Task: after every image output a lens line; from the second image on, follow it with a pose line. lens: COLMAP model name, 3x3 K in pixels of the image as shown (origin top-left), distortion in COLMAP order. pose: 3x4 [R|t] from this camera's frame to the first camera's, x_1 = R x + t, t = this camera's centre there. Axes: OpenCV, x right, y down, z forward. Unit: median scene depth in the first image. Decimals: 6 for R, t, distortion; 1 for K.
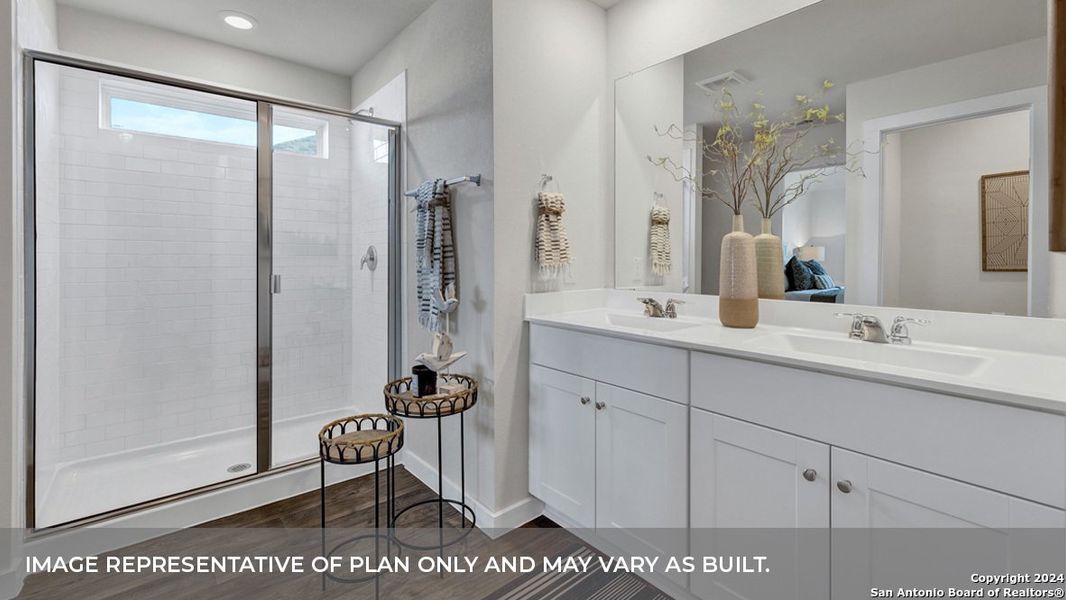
lens RADIAL K [[457.4, 0, 529.1], [0, 457.4, 268.6], [0, 0, 1]] dist [0.001711, -0.000035]
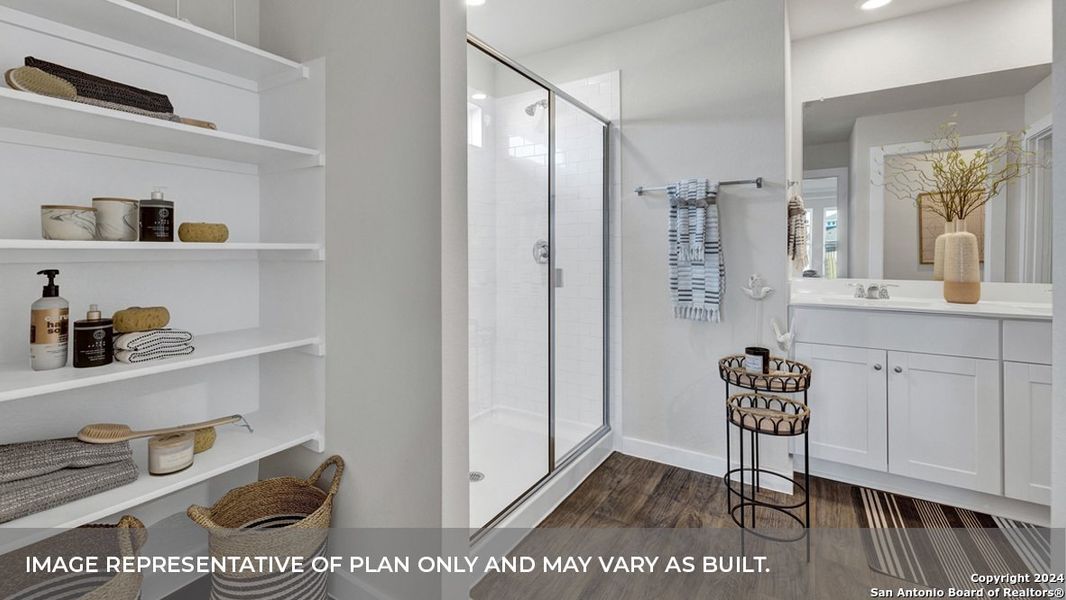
lens RADIAL K [[457.4, 0, 529.1], [0, 457.4, 268.6], [0, 0, 1]] dist [0.001711, -0.000035]
pose [[0.951005, -0.006805, 0.309101, -0.950508], [0.005036, 0.999966, 0.006520, 0.007625], [-0.309135, -0.004644, 0.951007, 0.097135]]
